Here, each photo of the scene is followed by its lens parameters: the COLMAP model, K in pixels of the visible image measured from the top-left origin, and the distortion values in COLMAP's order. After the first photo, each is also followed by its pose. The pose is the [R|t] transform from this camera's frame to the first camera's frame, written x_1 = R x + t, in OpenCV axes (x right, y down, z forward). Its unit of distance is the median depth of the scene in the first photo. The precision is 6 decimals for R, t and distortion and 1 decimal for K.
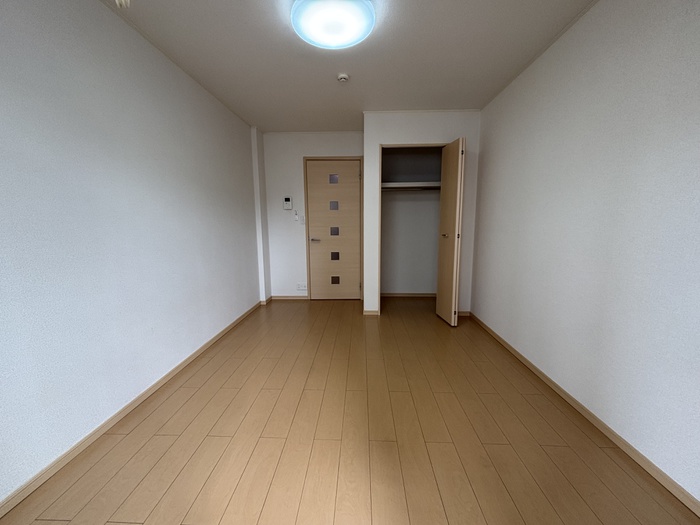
lens RADIAL K [[282.4, 0, 350.4], [0, 282.4, 263.9], [0, 0, 1]] dist [-0.004268, 0.000050]
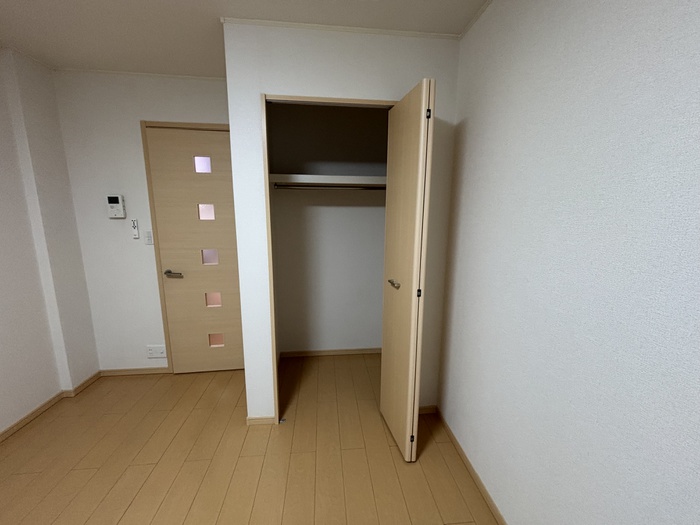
lens RADIAL K [[282.4, 0, 351.1], [0, 282.4, 260.8], [0, 0, 1]] dist [-0.004268, 0.000050]
pose [[0.992305, -0.008340, 0.123534, 0.166425], [0.004151, 0.999409, 0.034129, -0.135198], [-0.123746, -0.033353, 0.991753, 0.426501]]
